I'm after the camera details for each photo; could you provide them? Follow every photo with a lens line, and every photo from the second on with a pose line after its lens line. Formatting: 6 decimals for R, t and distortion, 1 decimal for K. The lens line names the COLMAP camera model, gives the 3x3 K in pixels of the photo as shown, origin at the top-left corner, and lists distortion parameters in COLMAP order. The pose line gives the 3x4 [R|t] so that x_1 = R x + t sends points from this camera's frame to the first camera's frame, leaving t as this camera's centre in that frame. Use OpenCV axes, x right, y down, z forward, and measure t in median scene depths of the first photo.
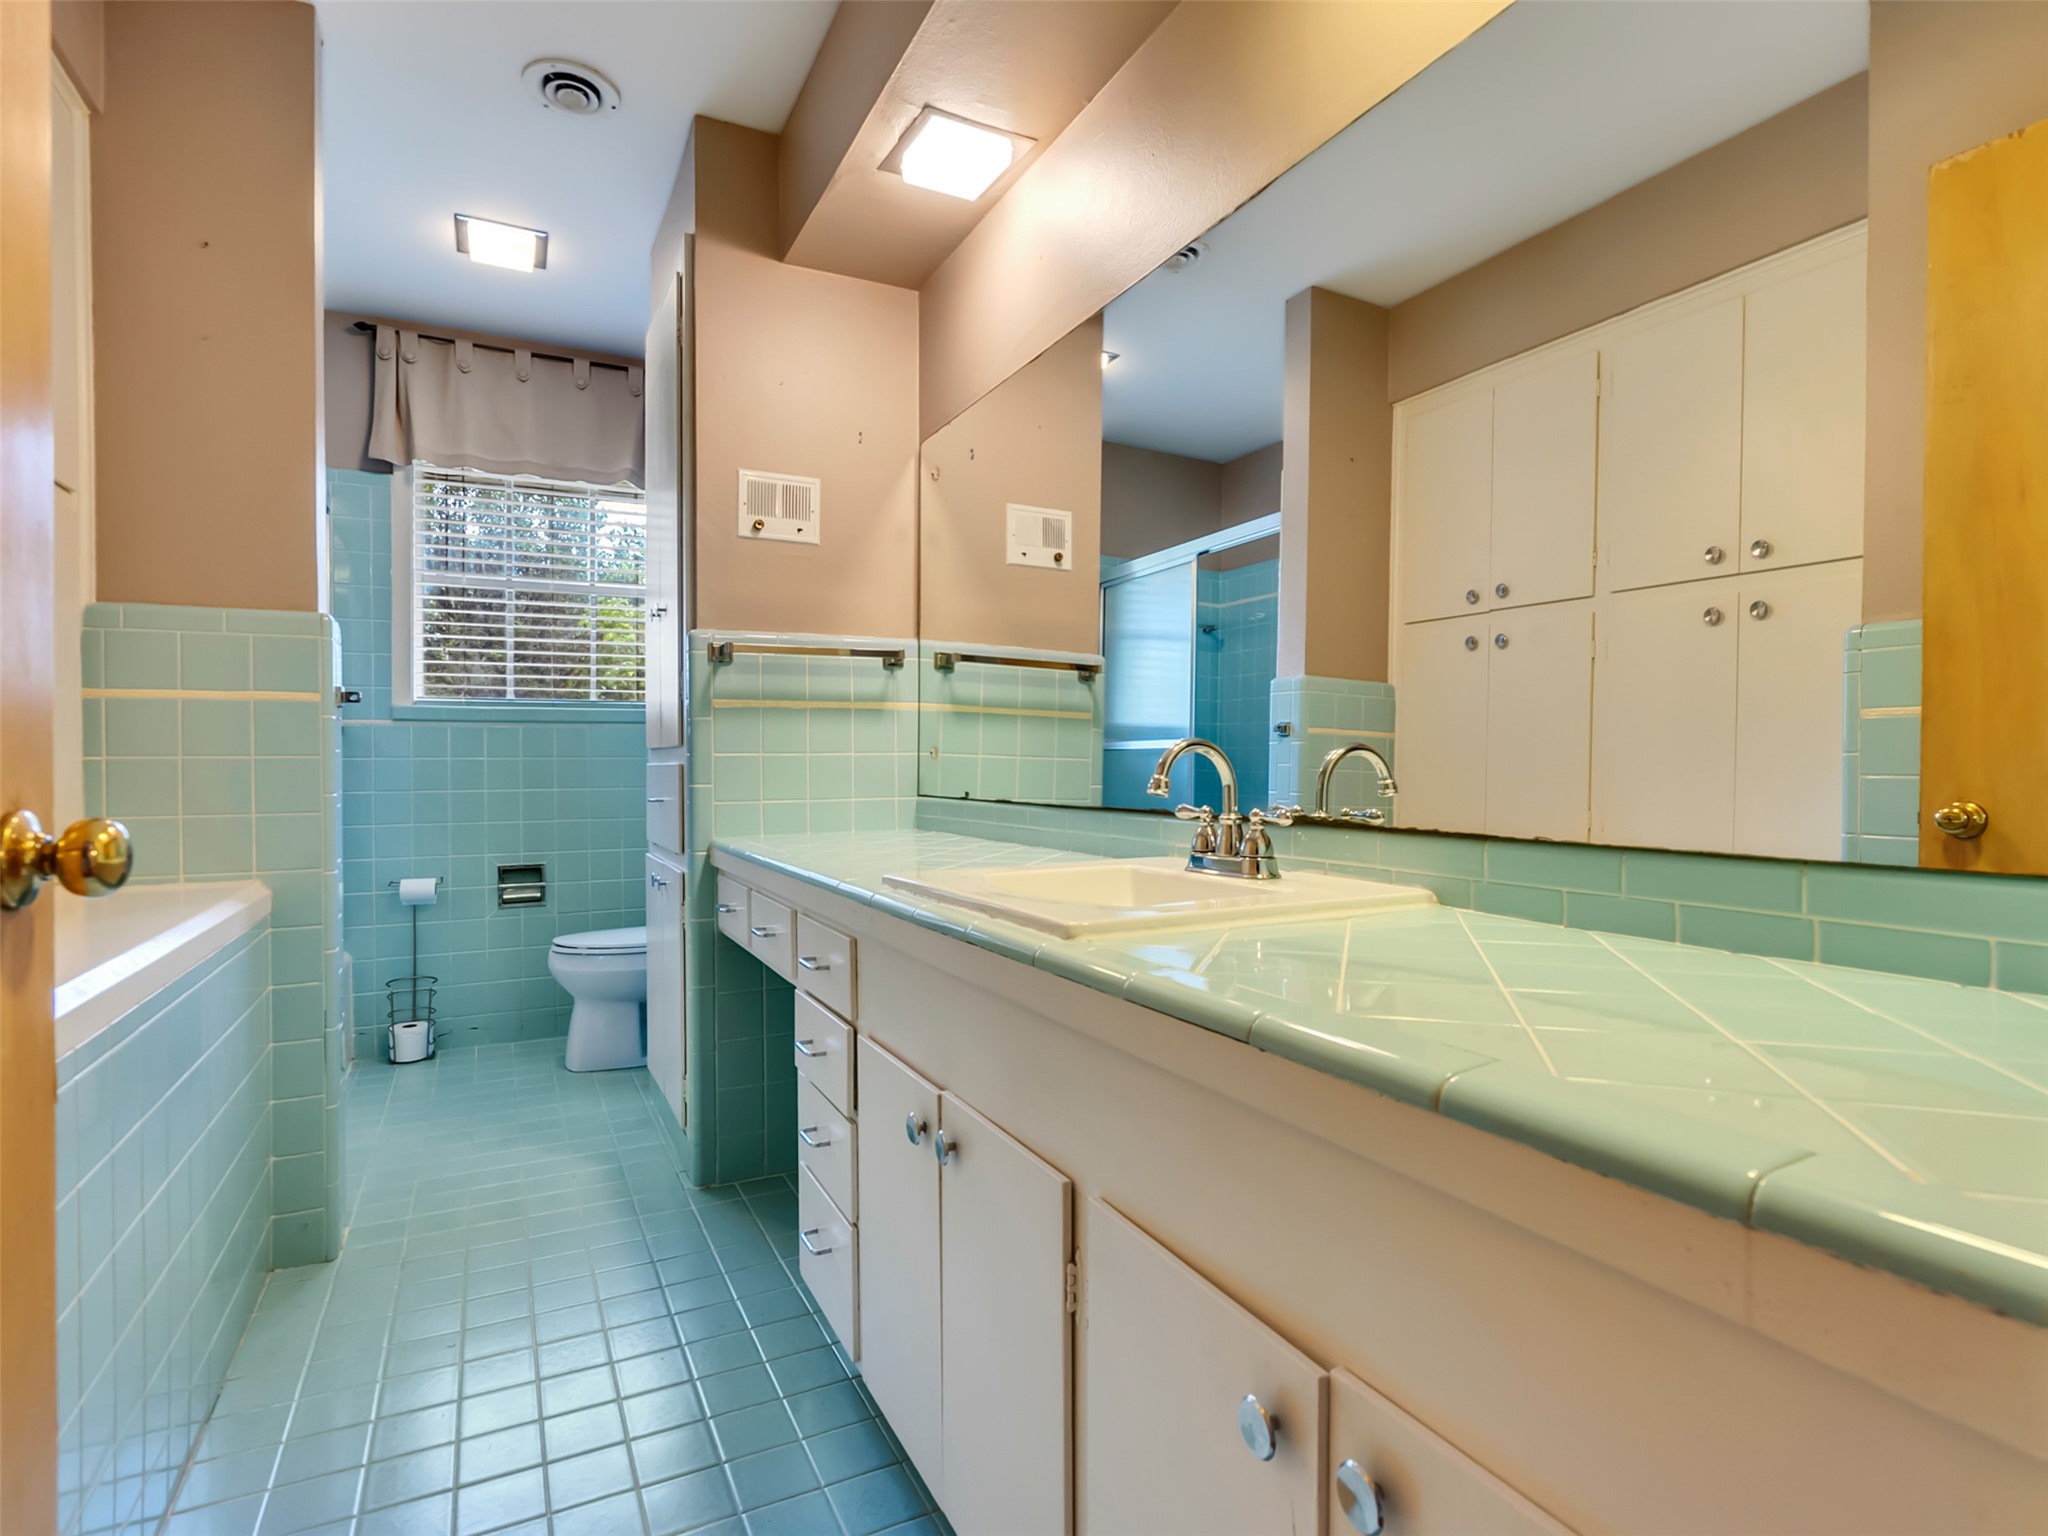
lens RADIAL K [[1042.6, 0, 1012.0], [0, 1042.6, 761.9], [0, 0, 1]] dist [-0.015814, 0.005140]
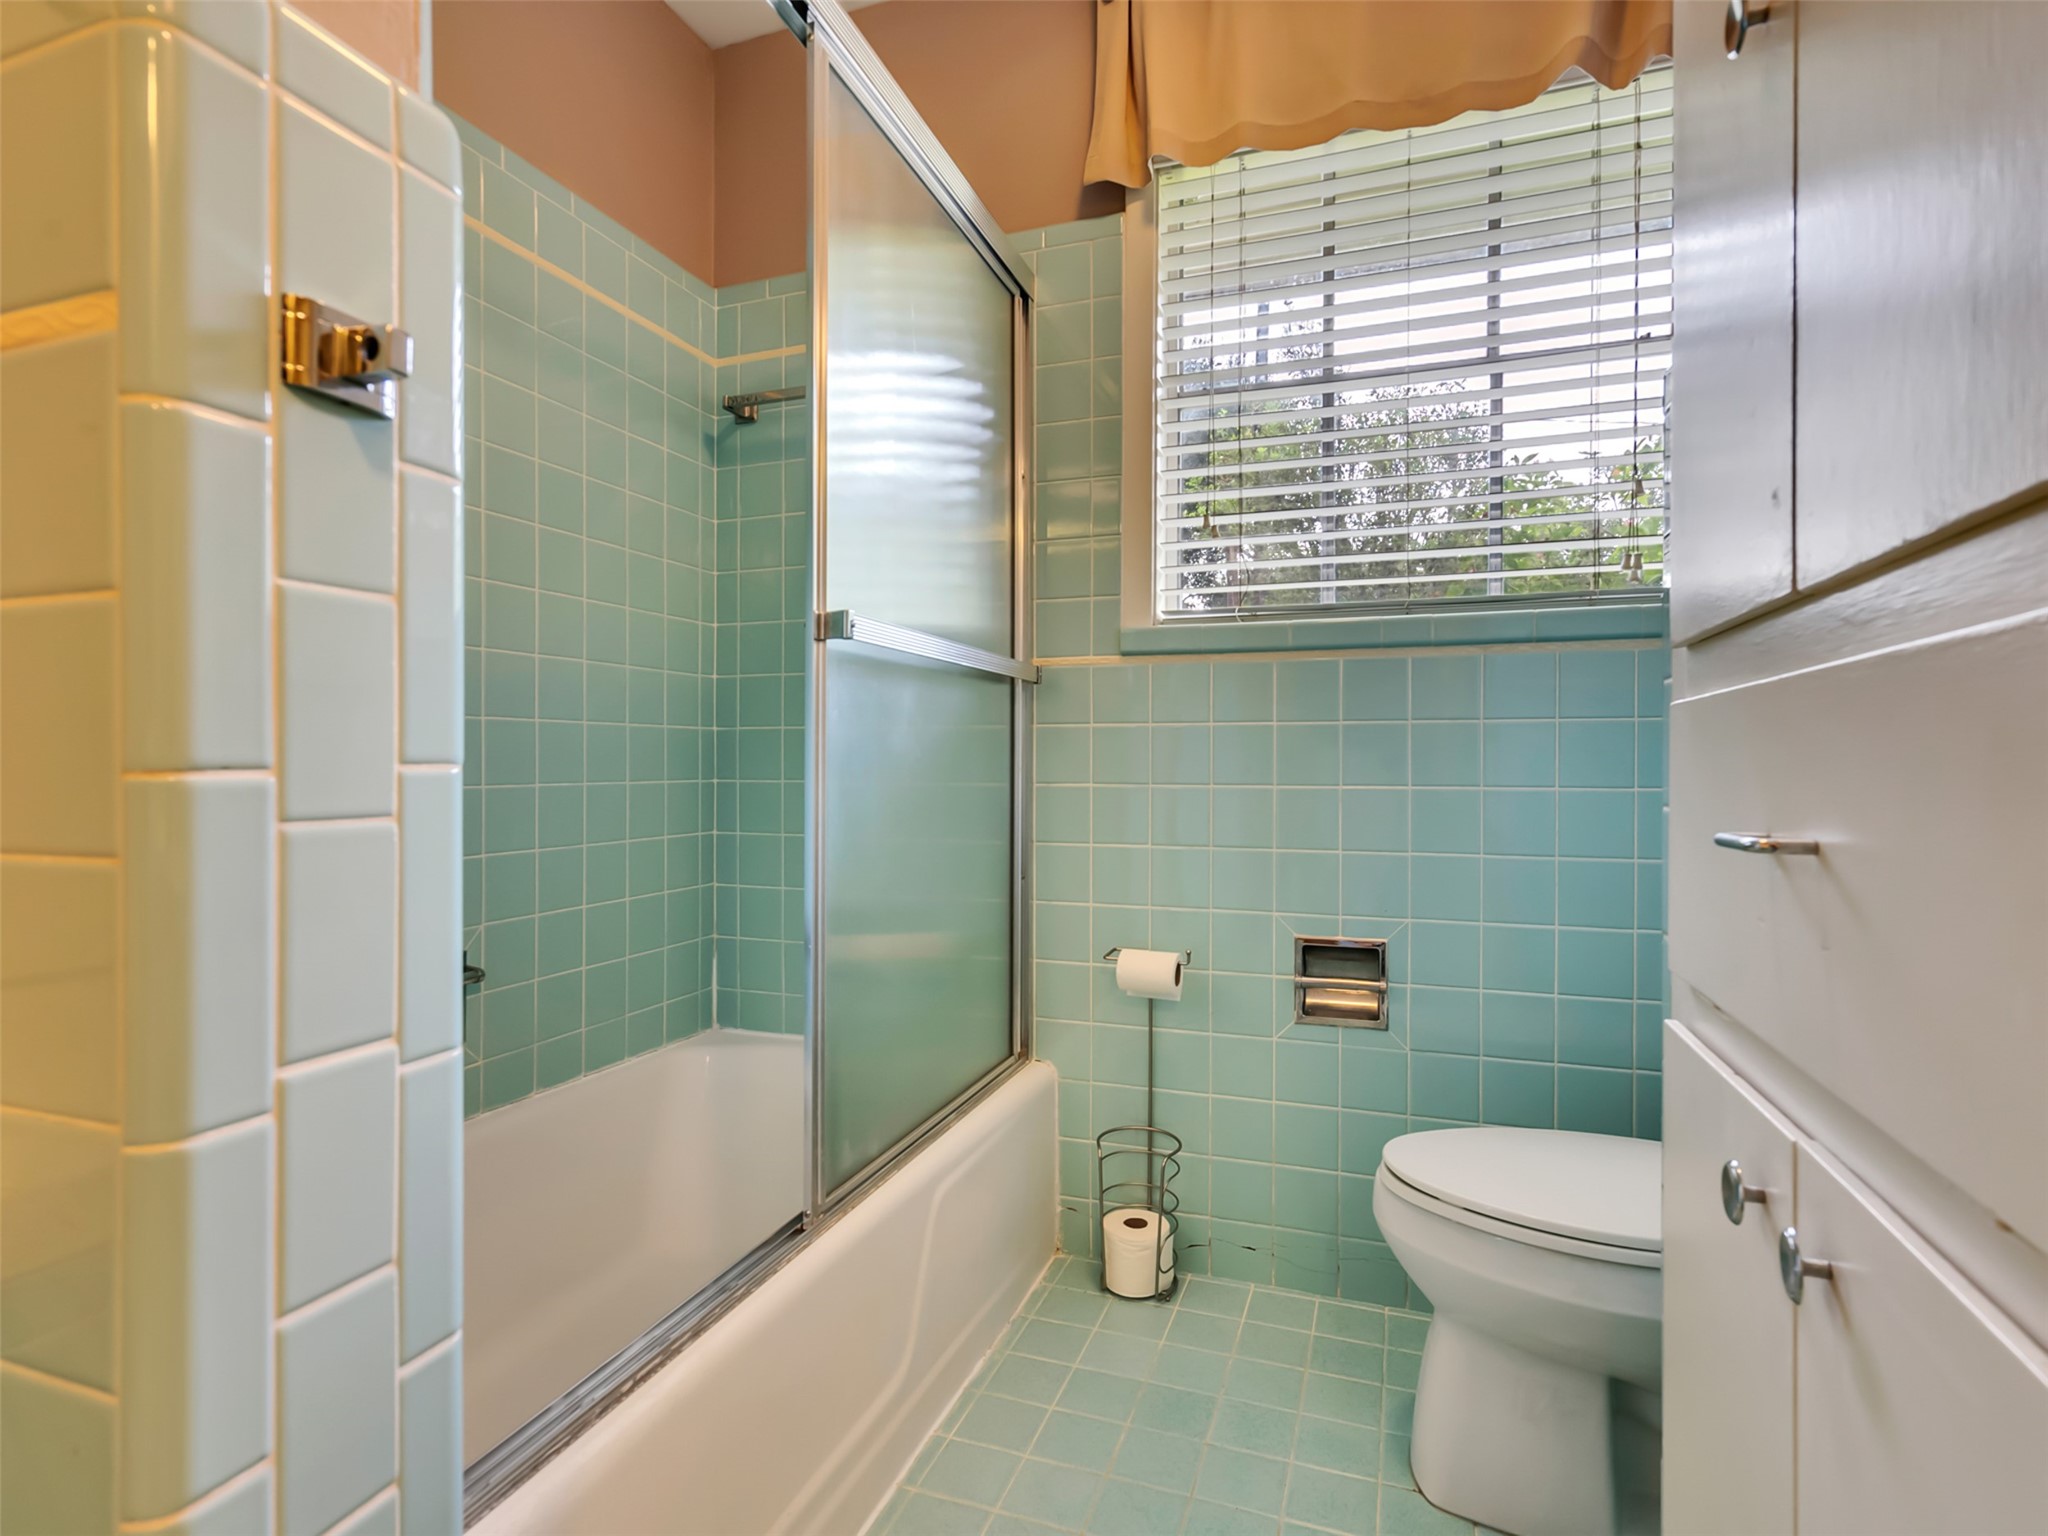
lens RADIAL K [[1042.6, 0, 1012.0], [0, 1042.6, 761.9], [0, 0, 1]] dist [-0.015814, 0.005140]
pose [[0.678154, 0.008689, -0.734868, -0.228070], [-0.007488, 0.999960, 0.004914, 0.014205], [0.734881, 0.002170, 0.678192, 0.580325]]
